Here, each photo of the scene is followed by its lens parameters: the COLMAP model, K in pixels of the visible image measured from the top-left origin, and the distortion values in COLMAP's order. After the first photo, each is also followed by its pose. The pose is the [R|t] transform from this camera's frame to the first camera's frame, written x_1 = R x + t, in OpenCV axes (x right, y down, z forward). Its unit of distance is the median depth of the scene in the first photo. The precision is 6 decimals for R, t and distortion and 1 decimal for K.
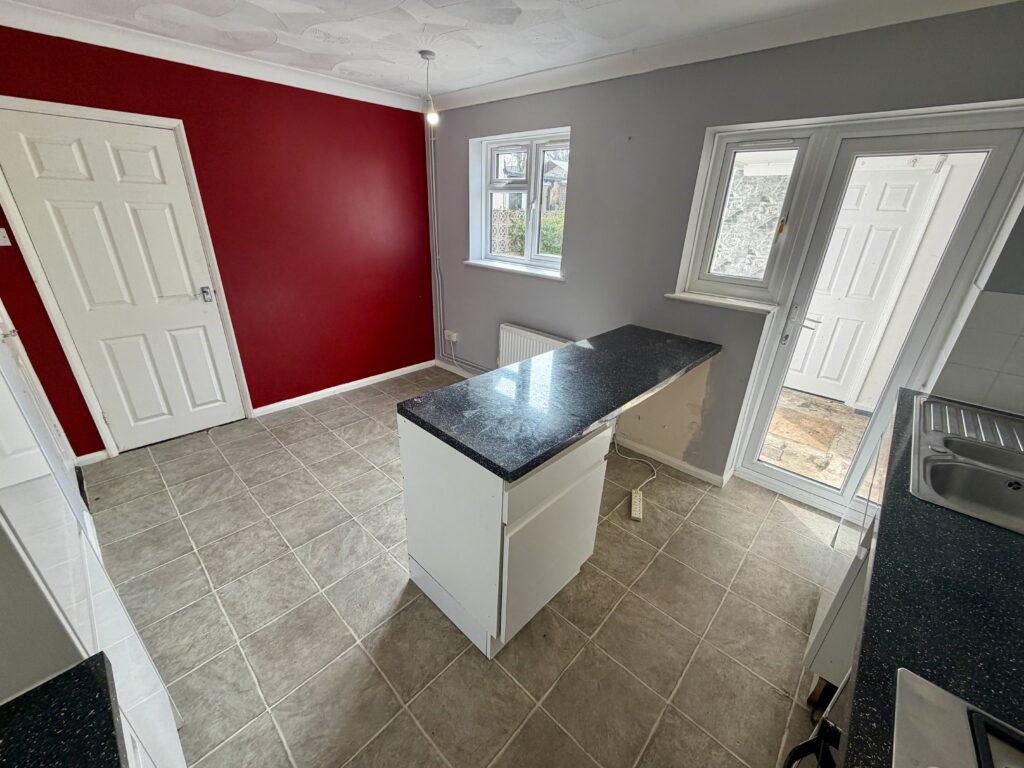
lens RADIAL K [[406.7, 0, 514.2], [0, 406.7, 385.7], [0, 0, 1]] dist [0.000918, 0.000246]
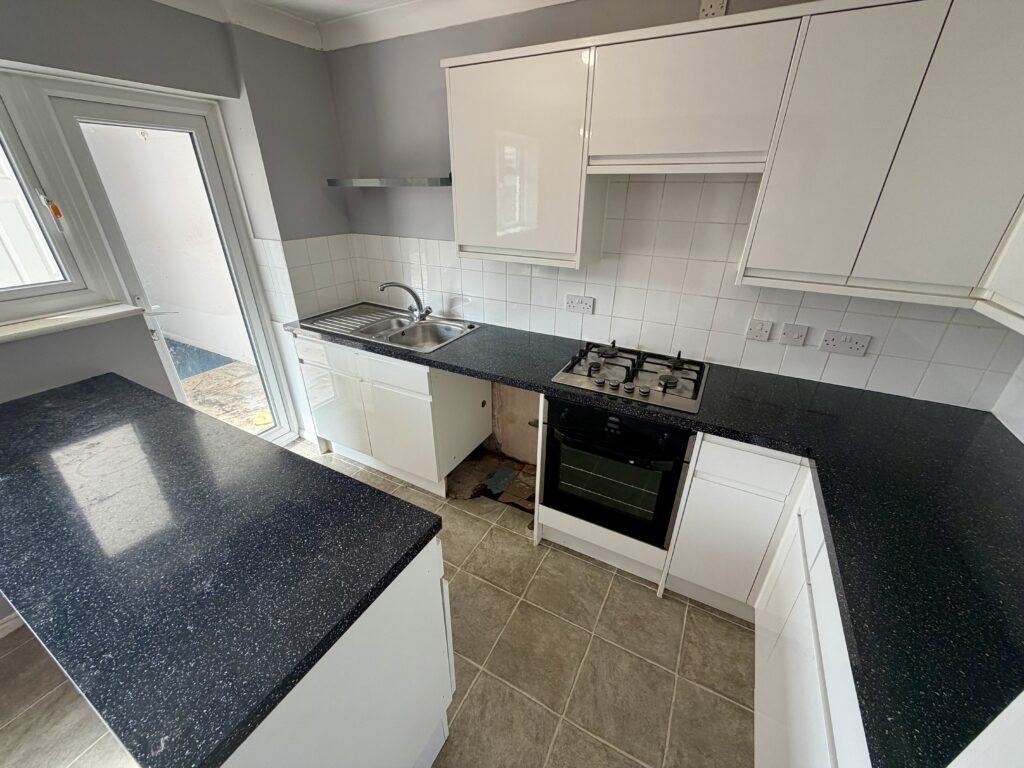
lens RADIAL K [[406.7, 0, 511.0], [0, 406.7, 383.9], [0, 0, 1]] dist [0.000918, 0.000246]
pose [[-0.252270, -0.452747, 0.855208, -0.420207], [0.380111, 0.766386, 0.517850, -0.246963], [-0.889874, 0.455712, -0.021242, 0.481322]]
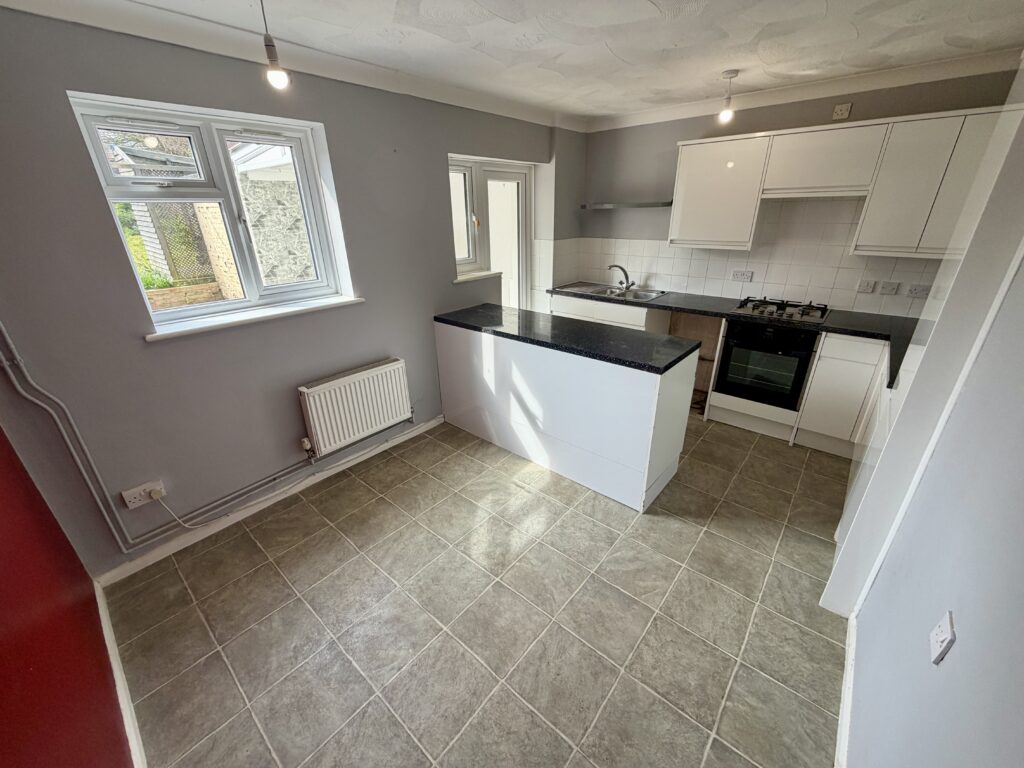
lens RADIAL K [[406.7, 0, 512.5], [0, 406.7, 383.0], [0, 0, 1]] dist [0.000918, 0.000246]
pose [[-0.039748, -0.421377, 0.906014, -1.235568], [0.418826, 0.816207, 0.397983, -0.531620], [-0.907196, 0.395281, 0.144041, 1.055920]]
